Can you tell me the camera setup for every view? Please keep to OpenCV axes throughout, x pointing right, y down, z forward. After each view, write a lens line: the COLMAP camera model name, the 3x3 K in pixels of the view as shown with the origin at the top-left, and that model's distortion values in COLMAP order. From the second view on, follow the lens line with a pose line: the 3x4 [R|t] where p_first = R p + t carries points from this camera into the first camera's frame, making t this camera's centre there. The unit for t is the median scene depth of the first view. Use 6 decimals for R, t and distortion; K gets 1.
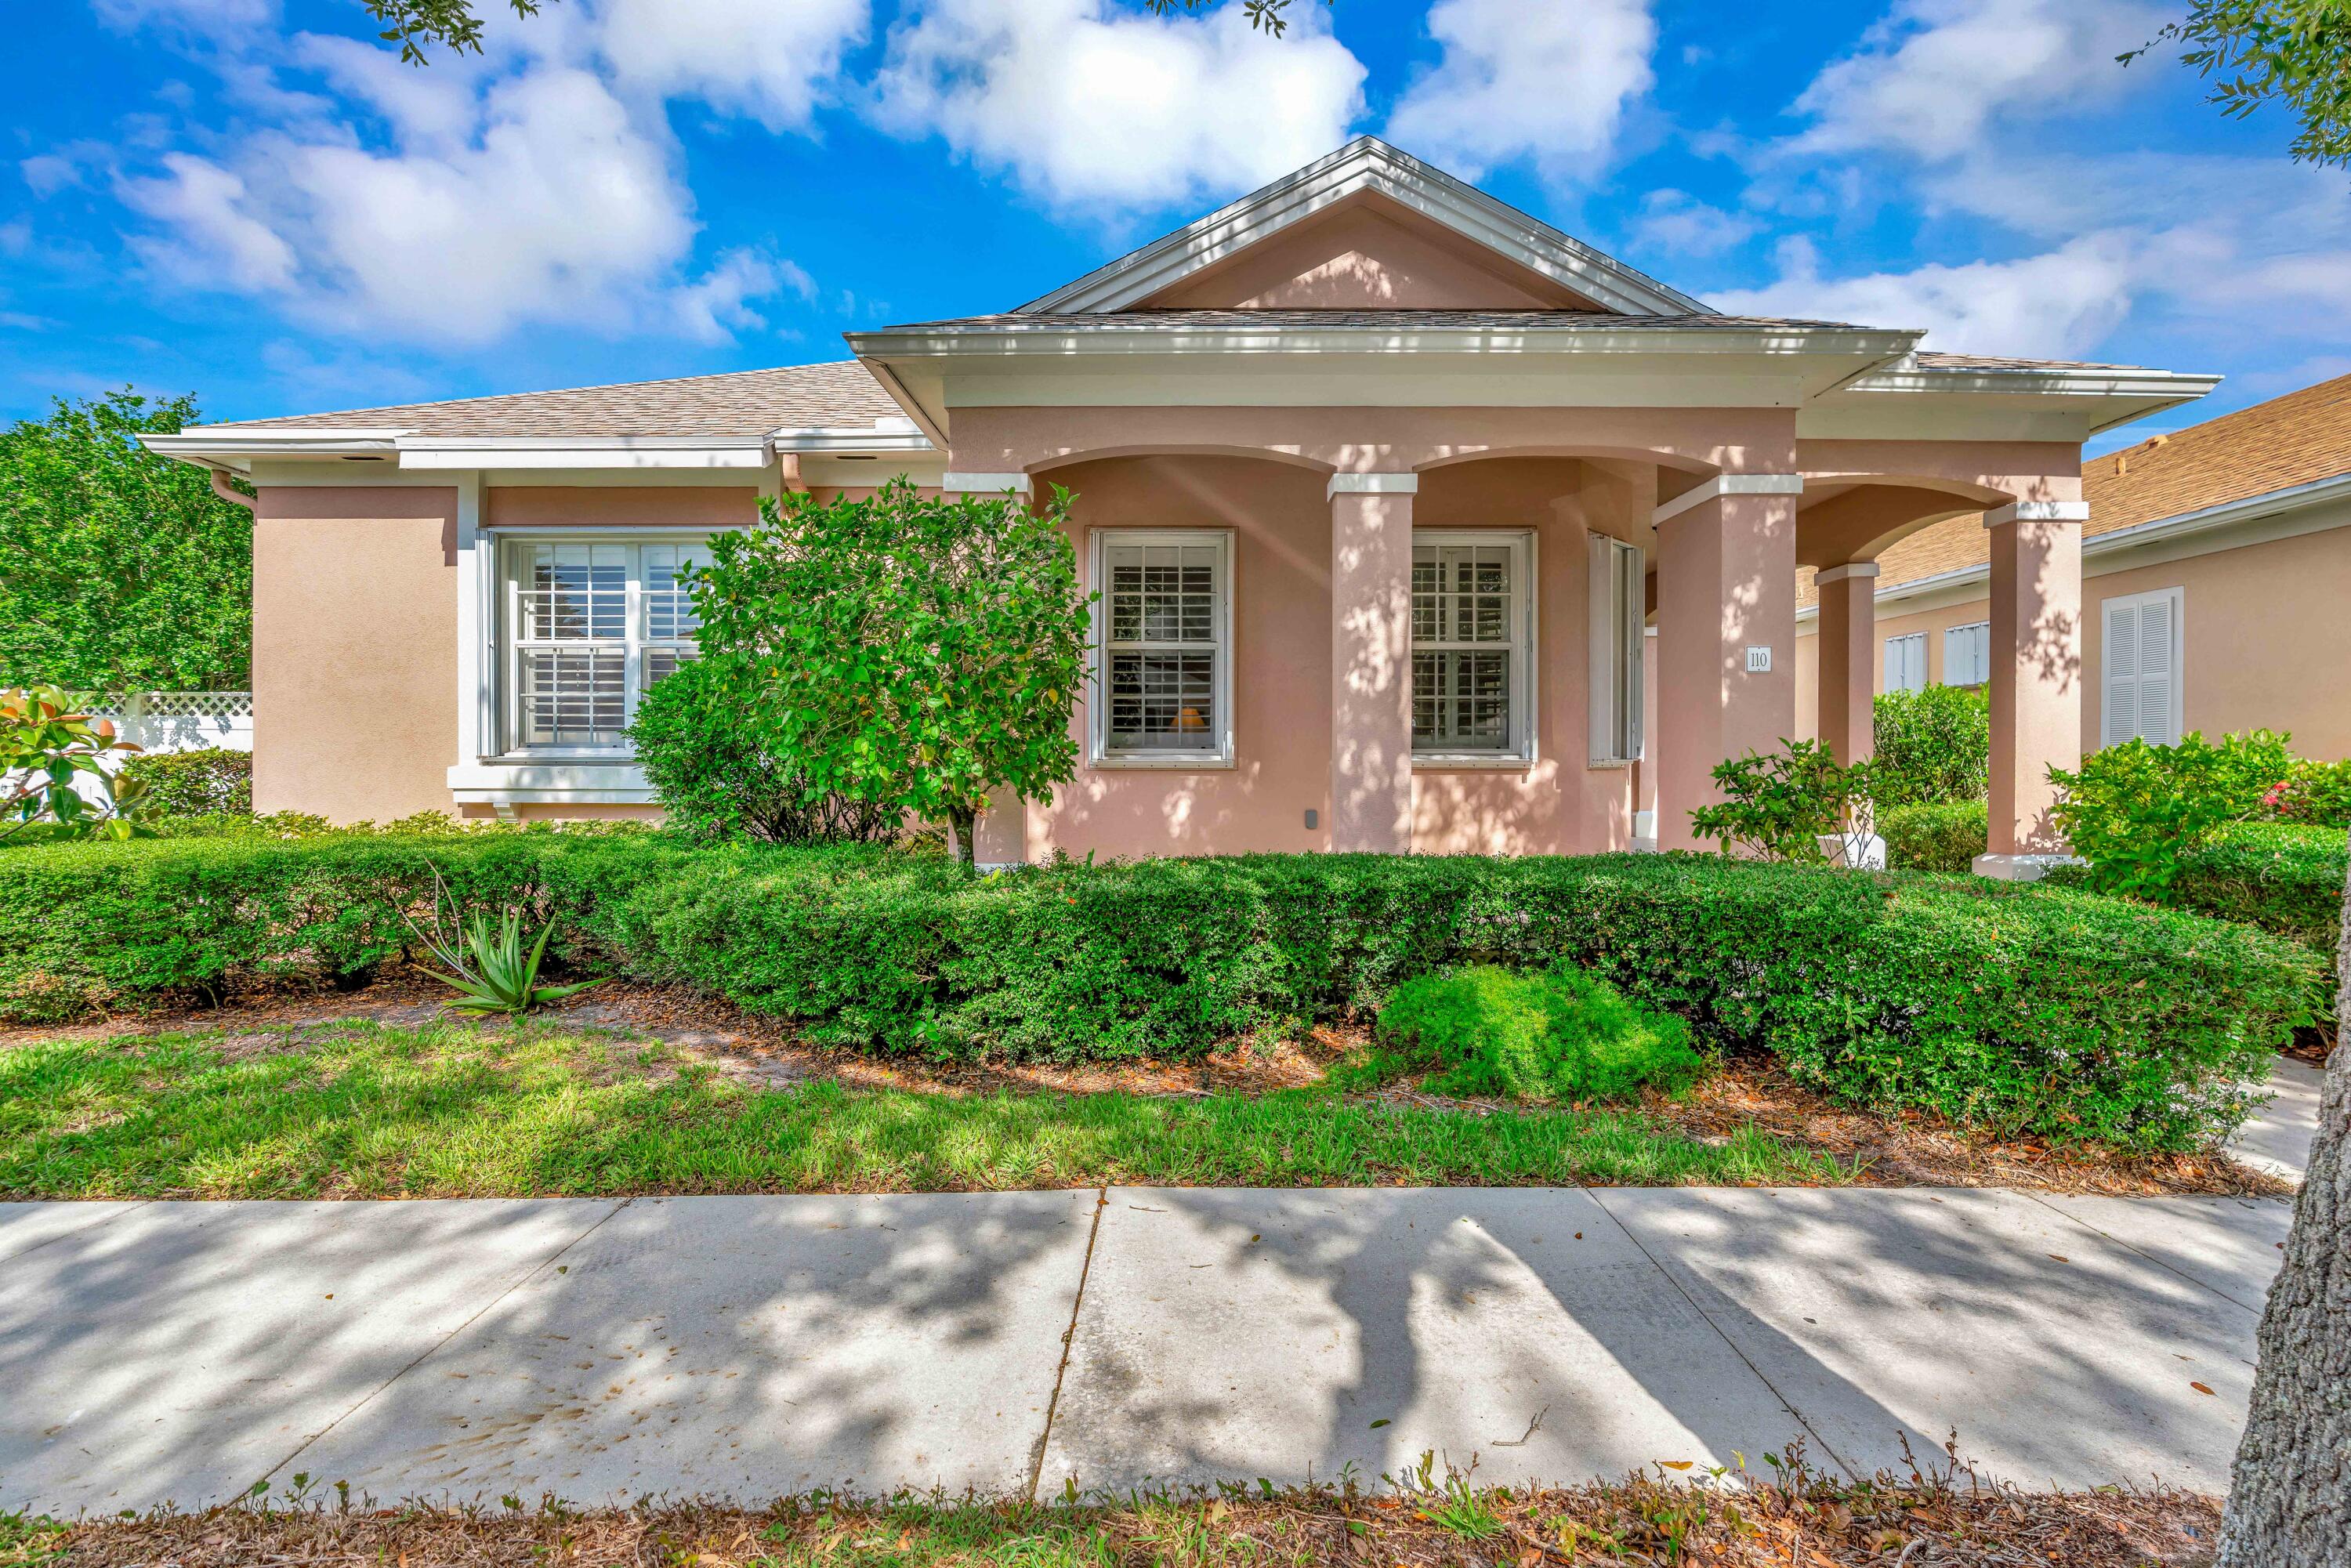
lens RADIAL K [[1097.2, 0, 1166.3], [0, 1097.2, 747.5], [0, 0, 1]] dist [-0.006376, -0.000483]
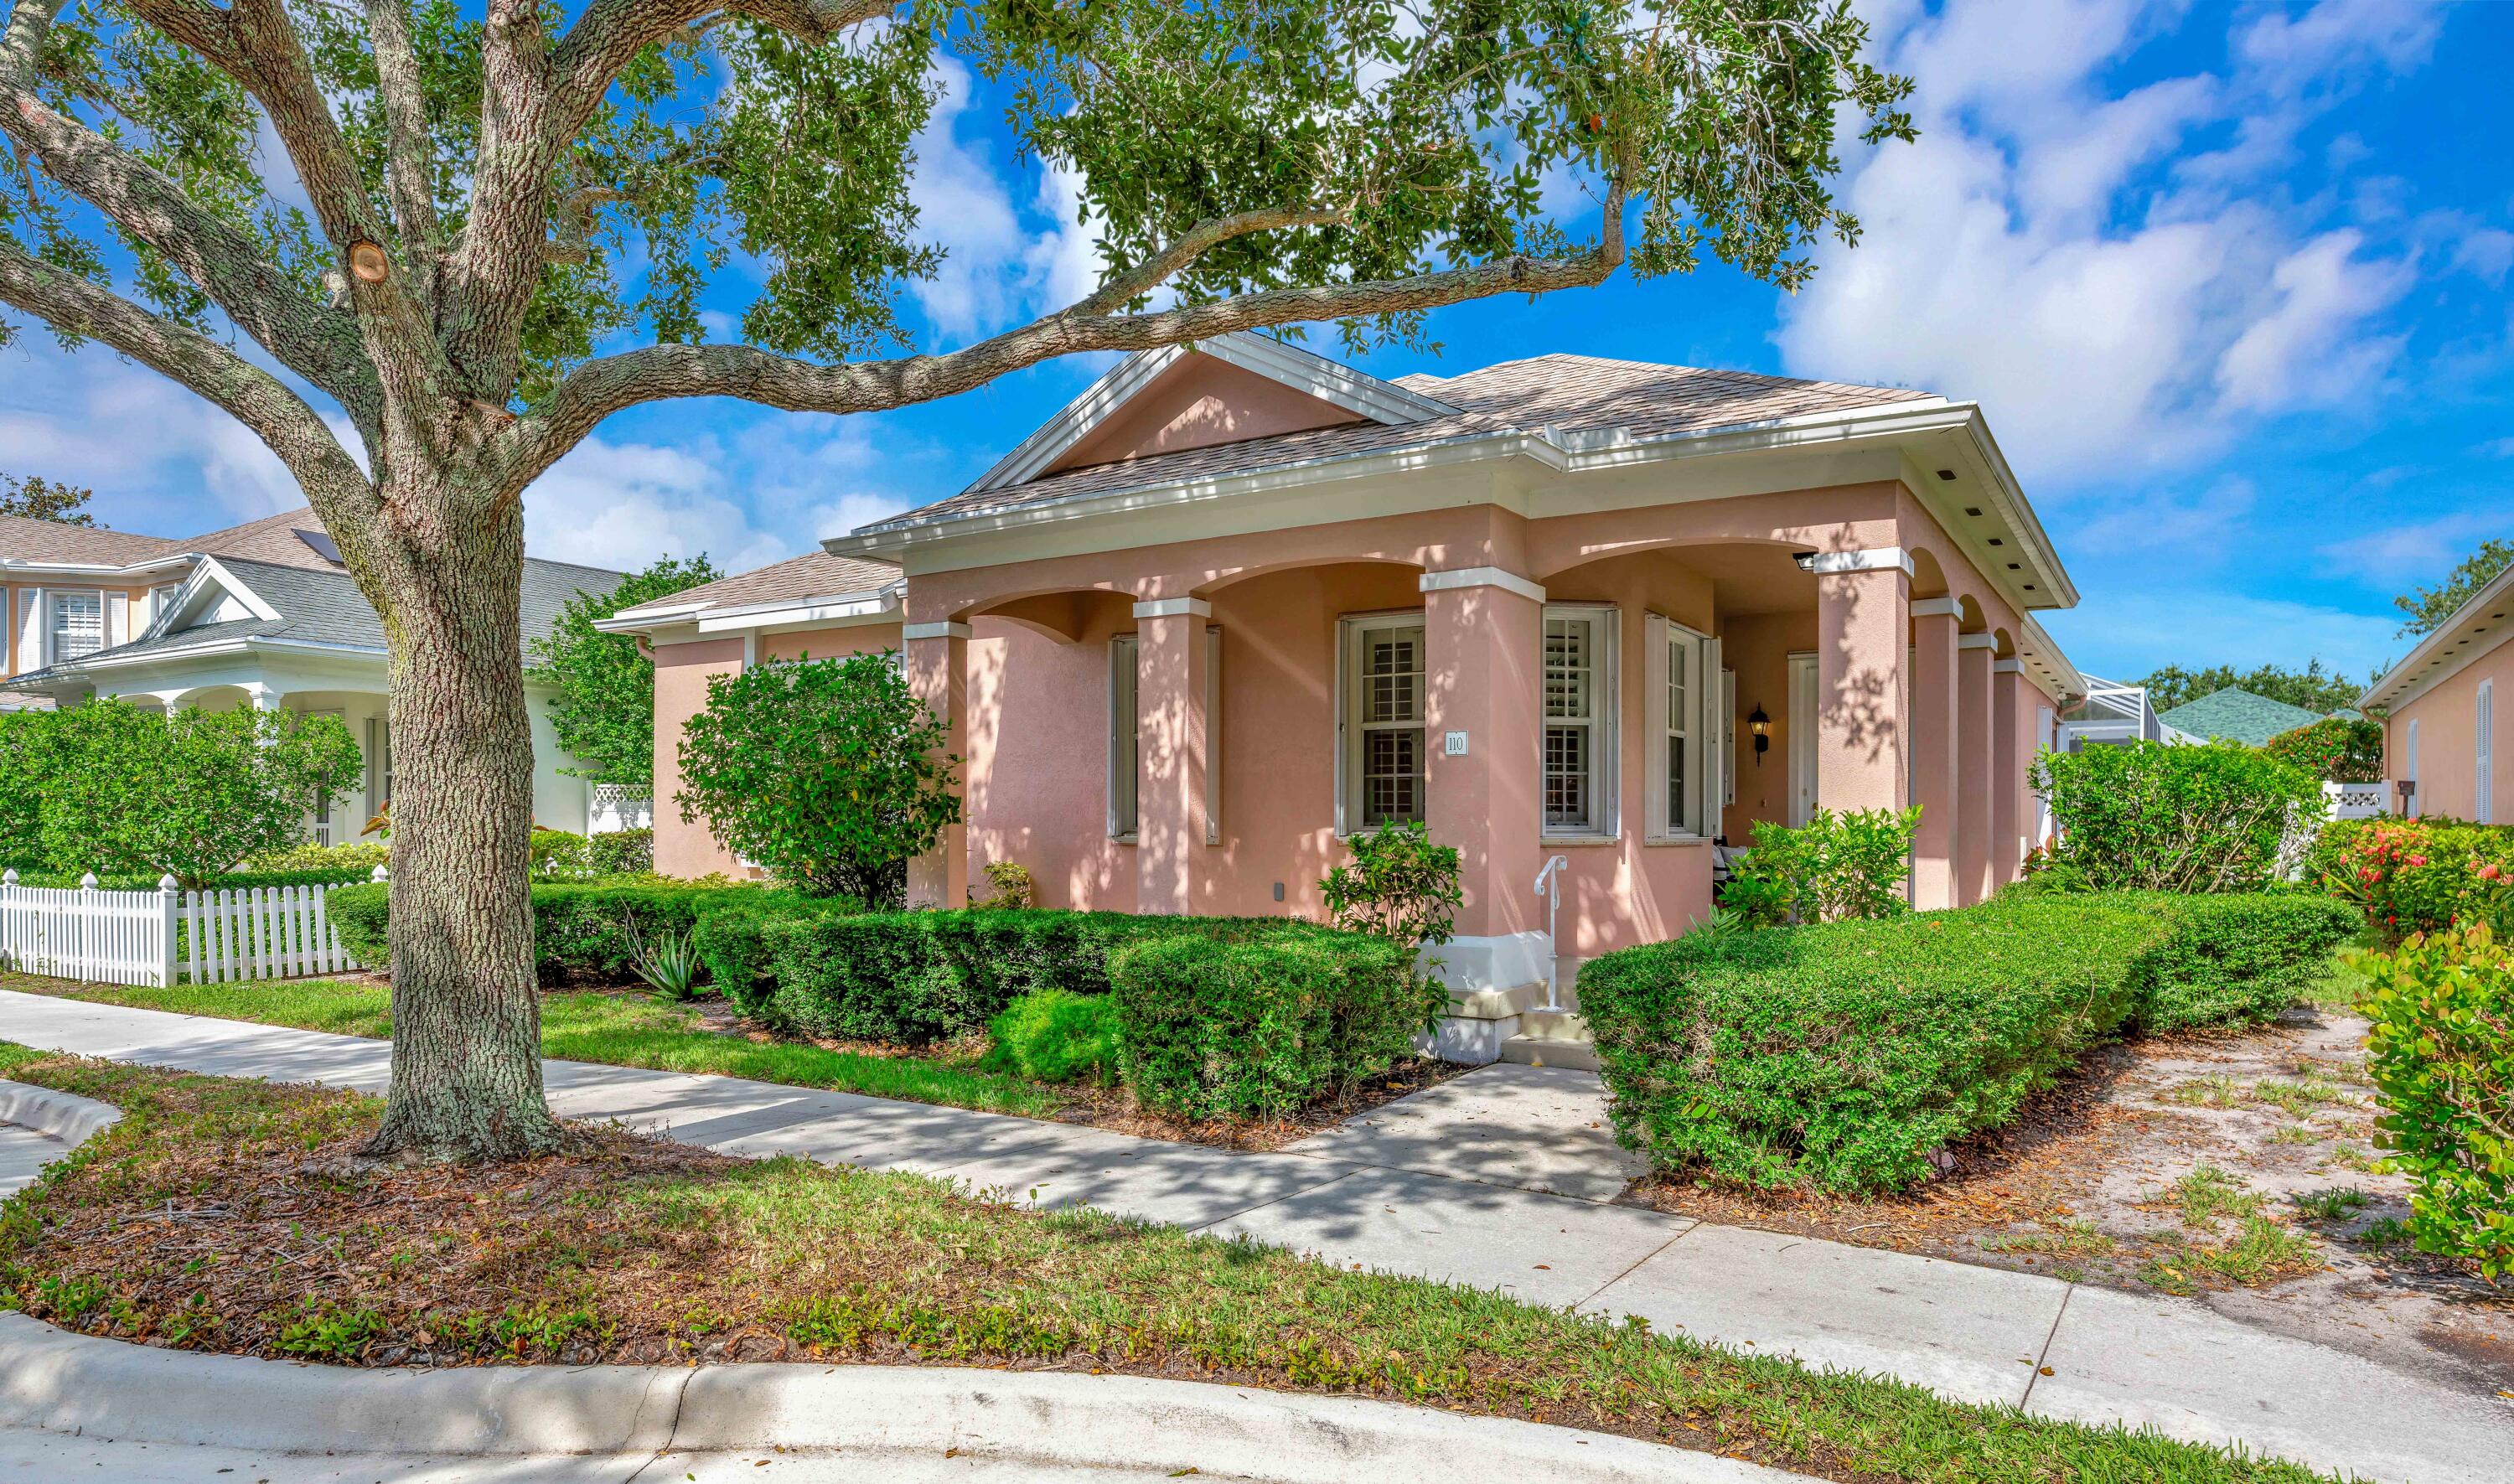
lens RADIAL K [[1483.0, 0, 1257.9], [0, 1483.0, 777.3], [0, 0, 1]] dist [-0.001213, -0.000055]
pose [[0.846672, -0.017521, -0.531826, 1.048593], [0.011616, 0.999828, -0.014447, -0.024709], [0.531988, 0.006055, 0.846730, -0.302054]]
